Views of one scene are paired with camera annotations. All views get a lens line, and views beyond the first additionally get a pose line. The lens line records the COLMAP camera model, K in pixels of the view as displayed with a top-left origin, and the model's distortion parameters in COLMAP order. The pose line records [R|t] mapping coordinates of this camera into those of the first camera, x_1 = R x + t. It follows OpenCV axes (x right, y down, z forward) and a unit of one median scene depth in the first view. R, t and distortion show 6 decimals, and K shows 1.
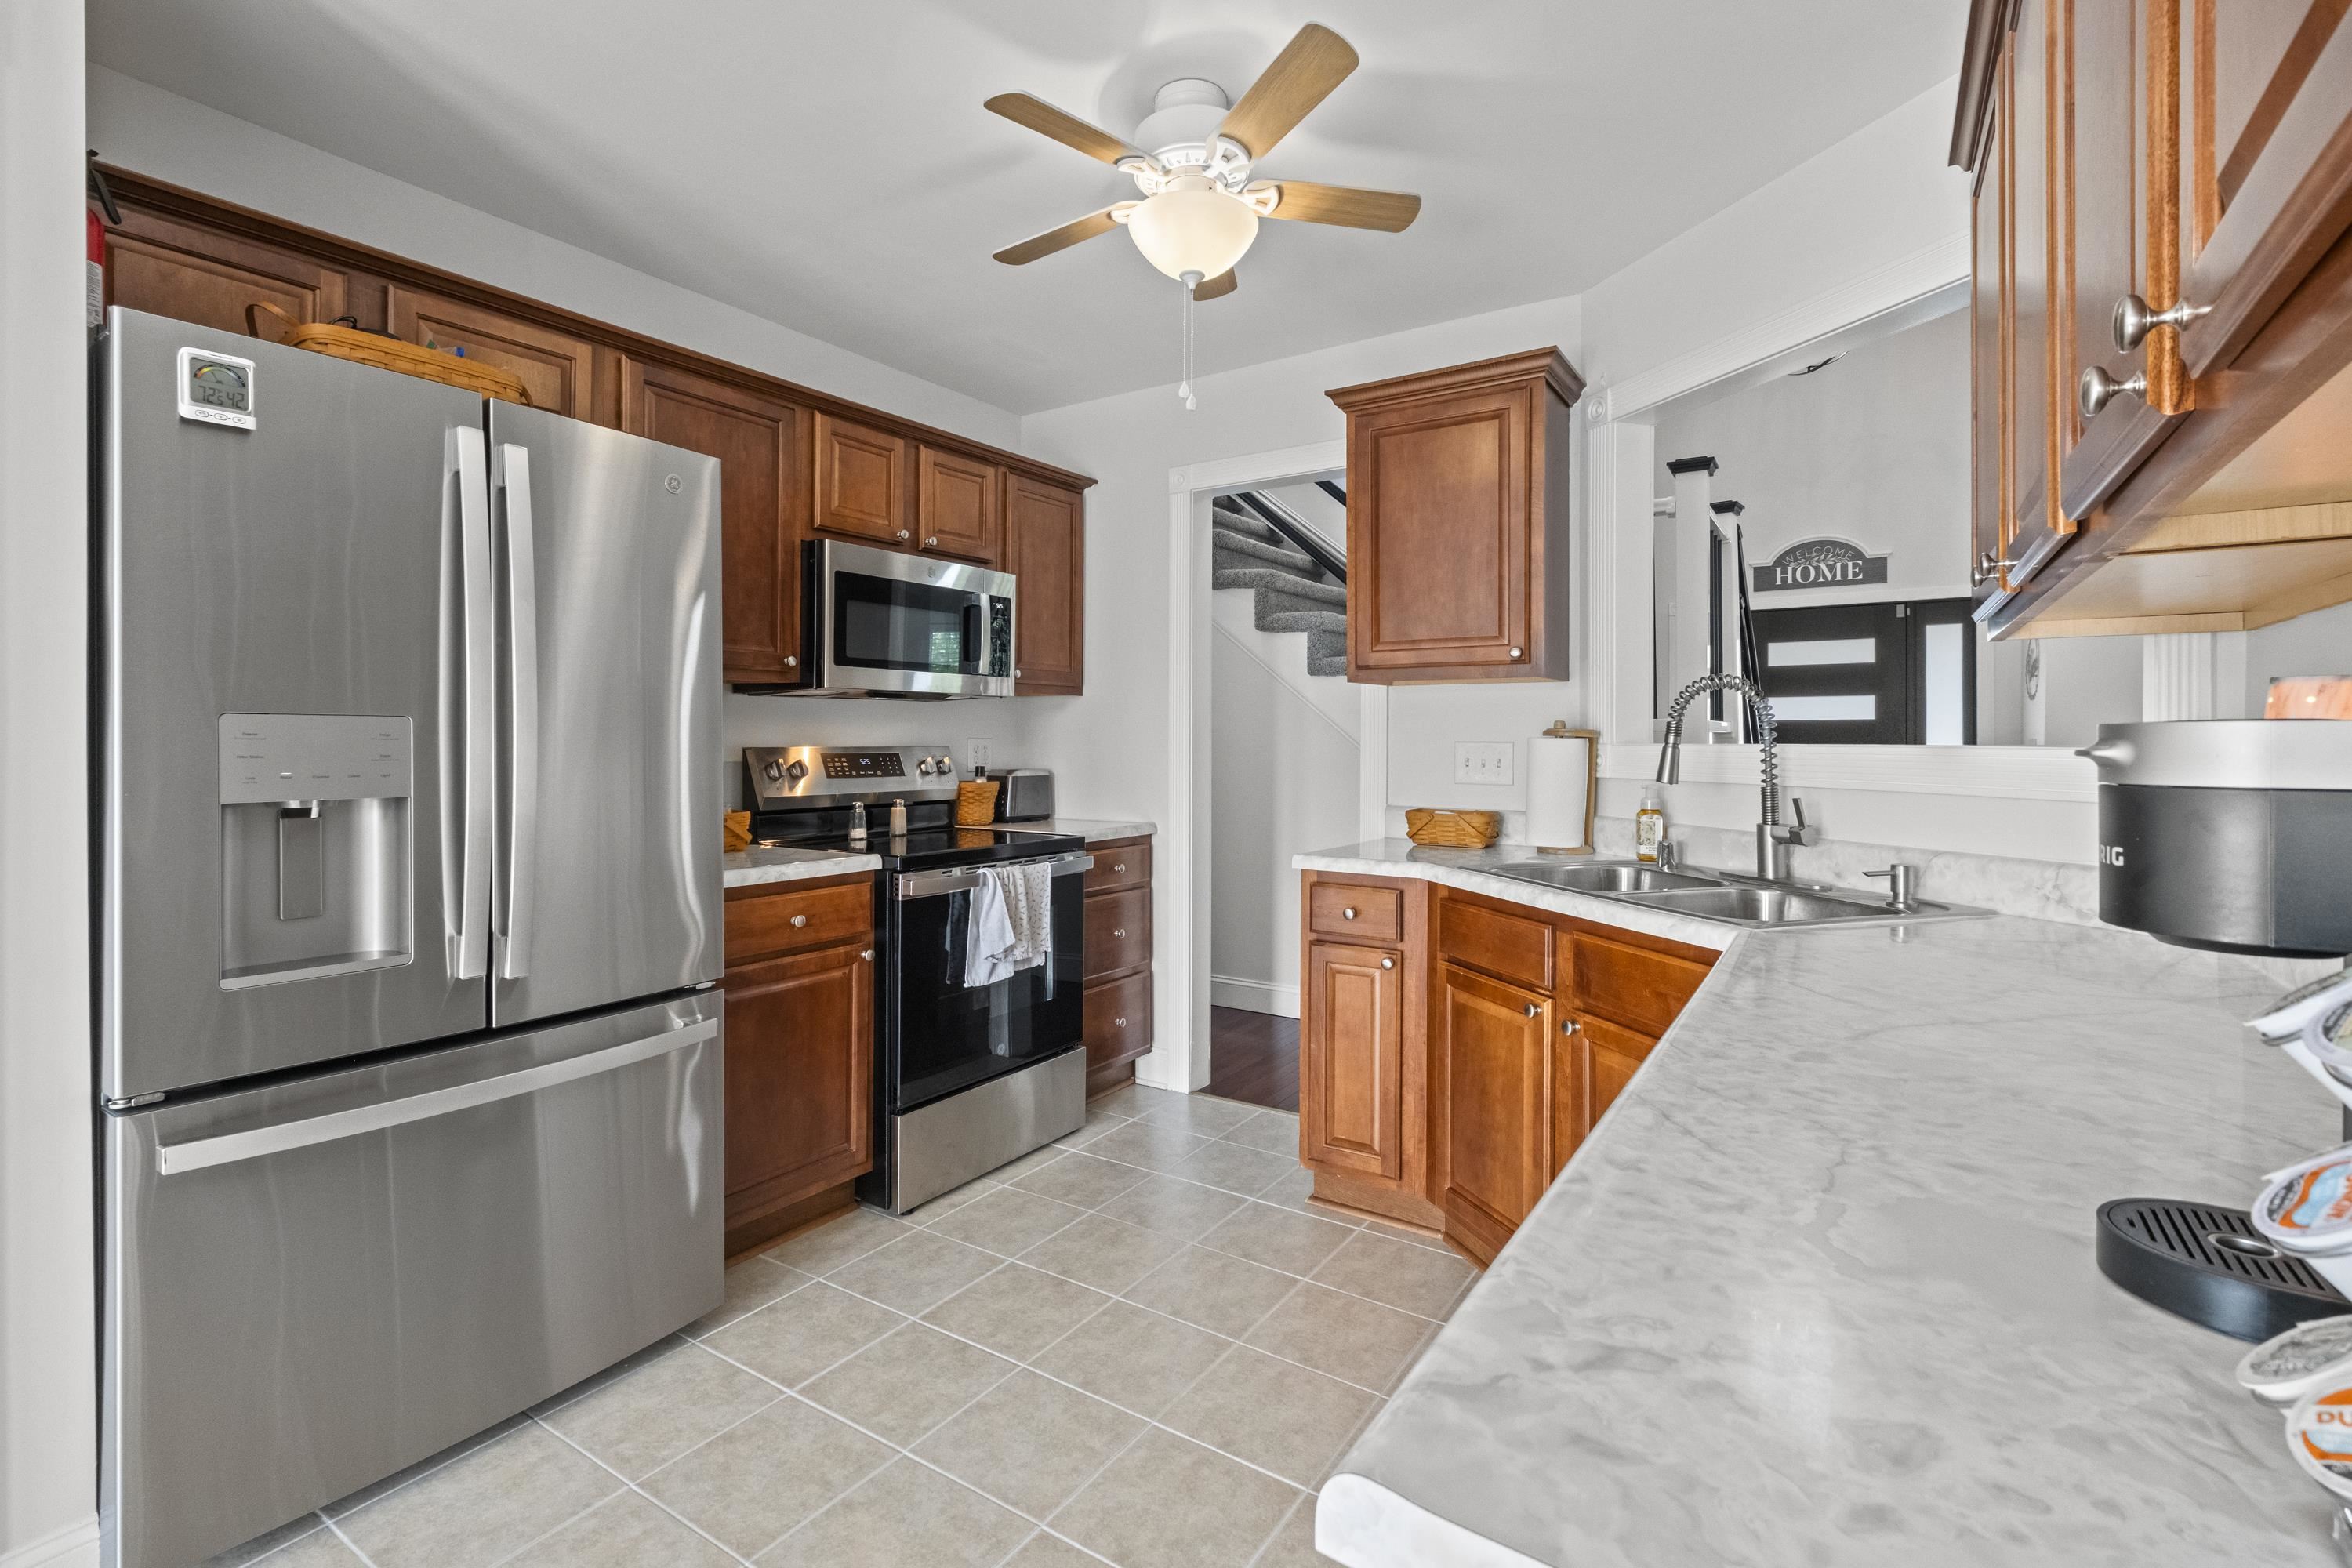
lens RADIAL K [[1055.4, 0, 1188.4], [0, 1055.4, 733.1], [0, 0, 1]] dist [0.003932, -0.001286]
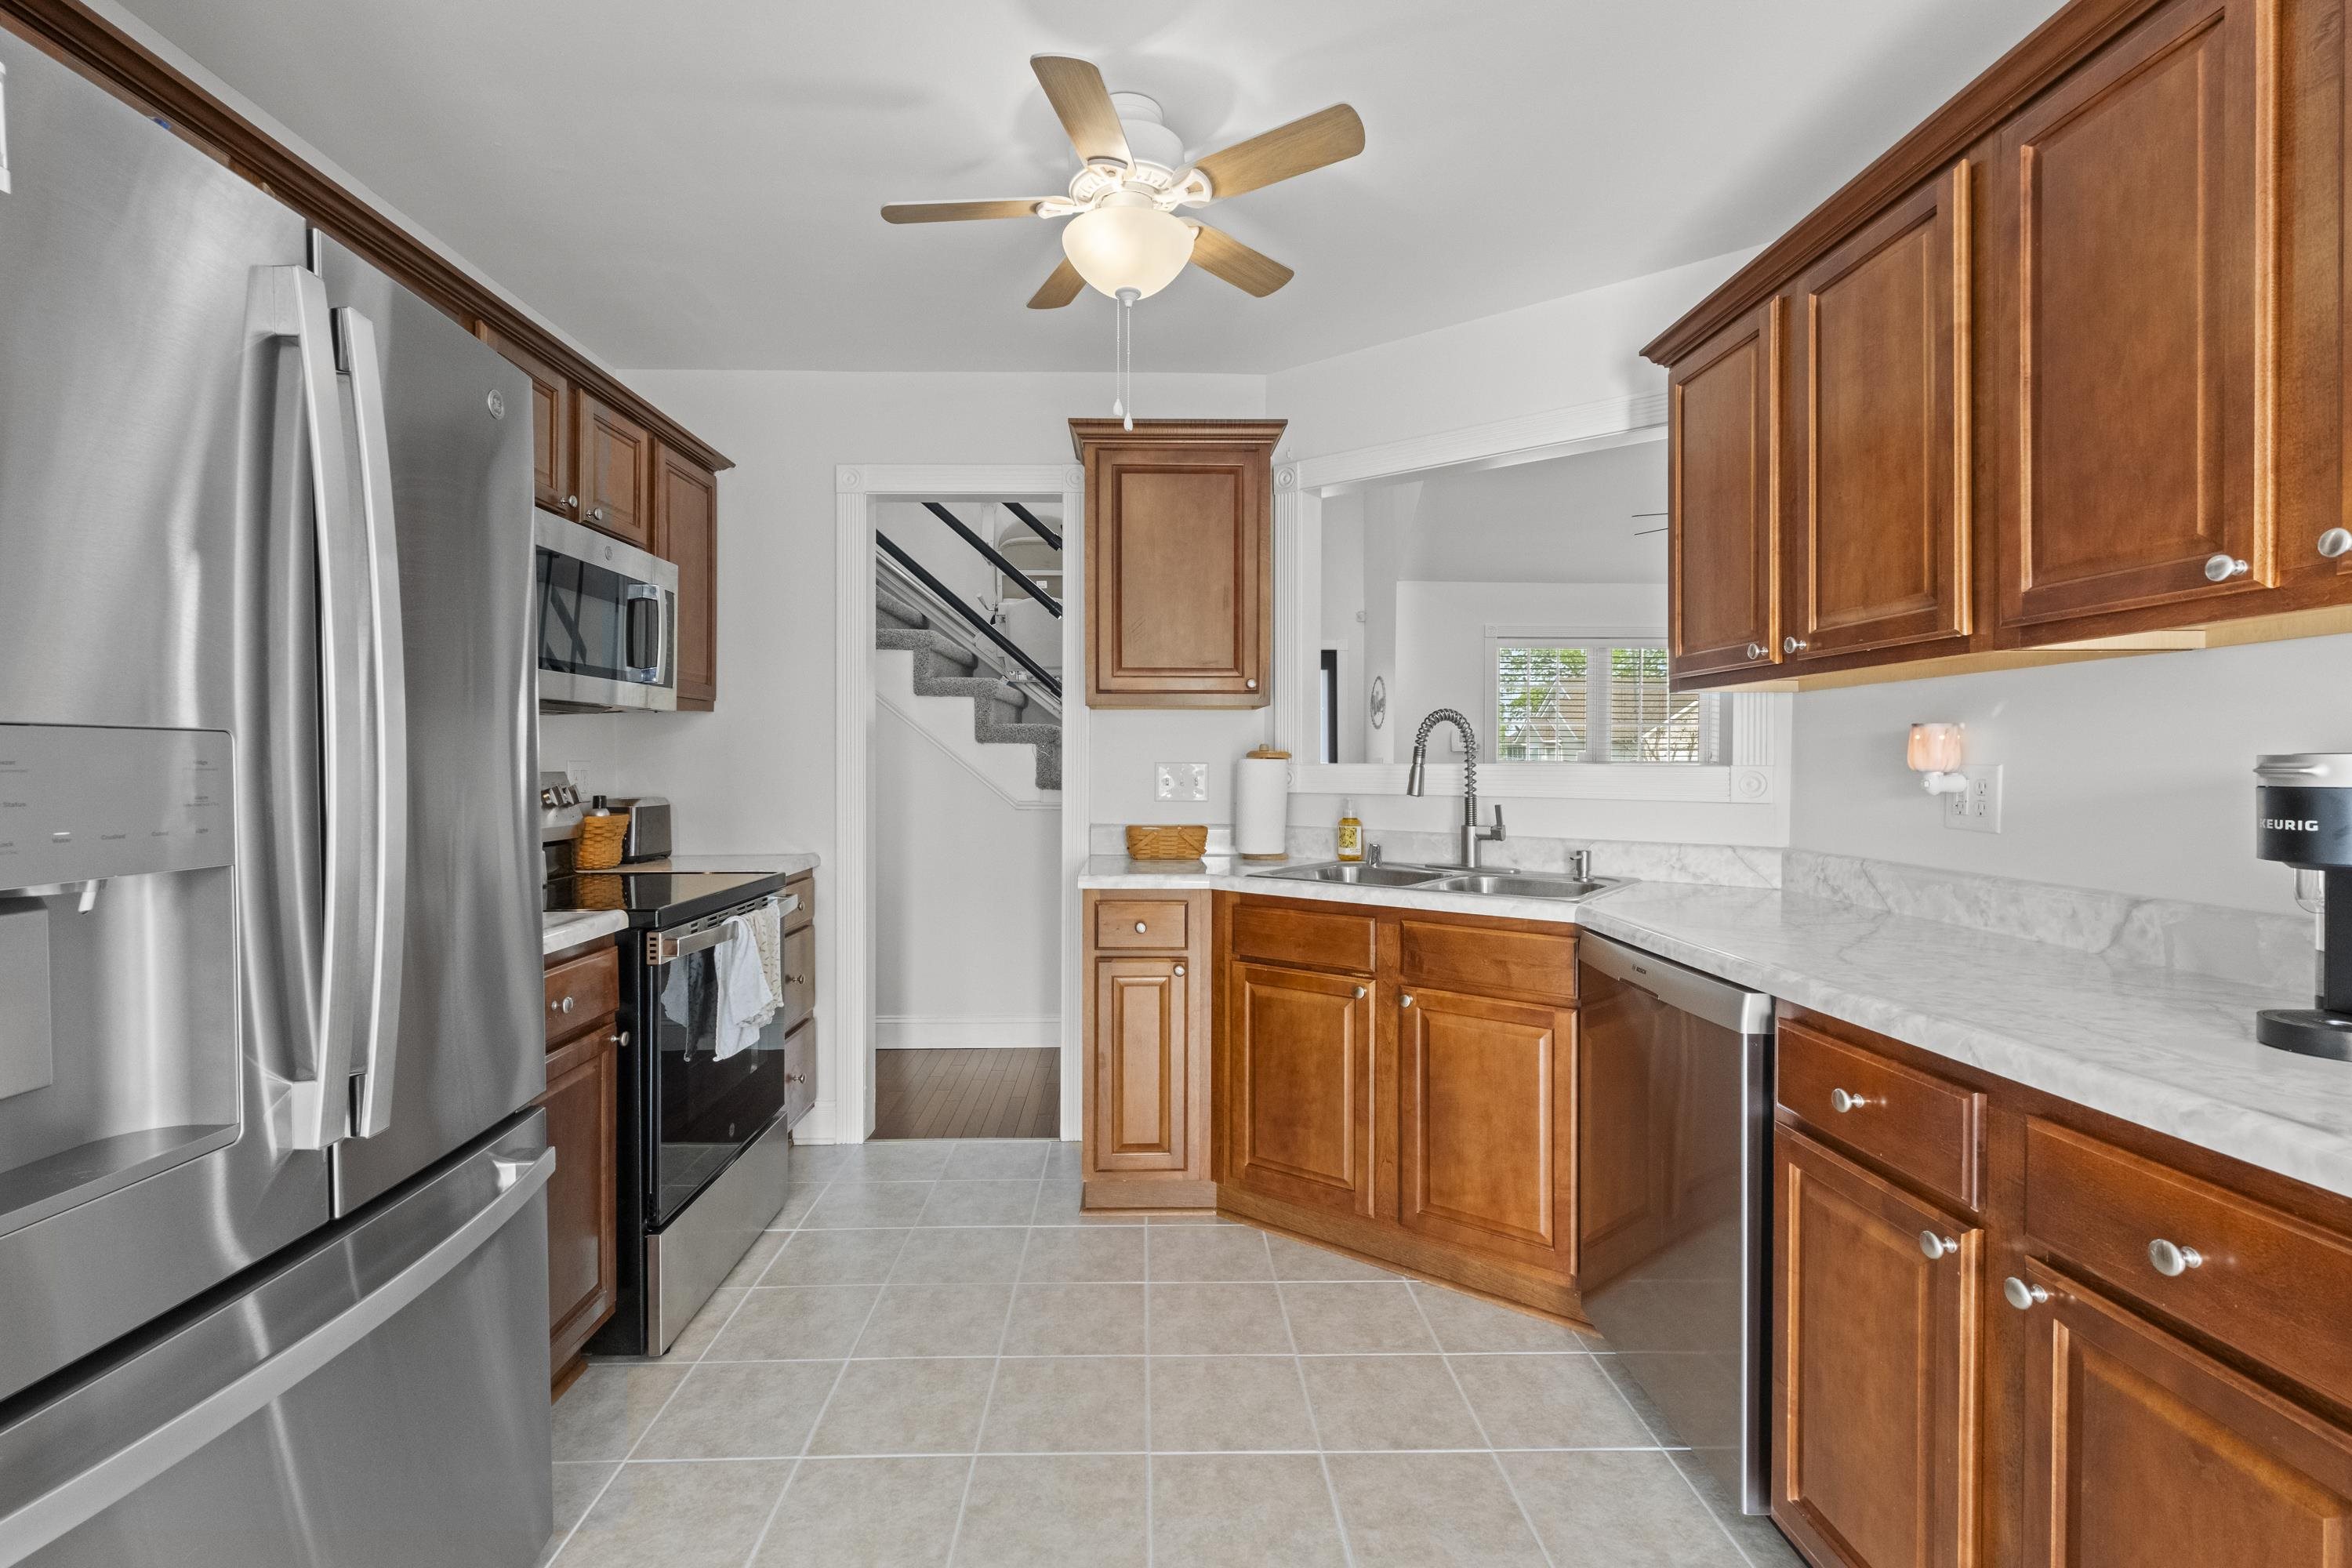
lens RADIAL K [[1055.4, 0, 1095.1], [0, 1055.4, 759.5], [0, 0, 1]] dist [0.003932, -0.001286]
pose [[0.827597, -0.003661, 0.561311, -0.482108], [-0.000443, 0.999974, 0.007175, -0.003271], [-0.561322, -0.006187, 0.827574, 0.163808]]
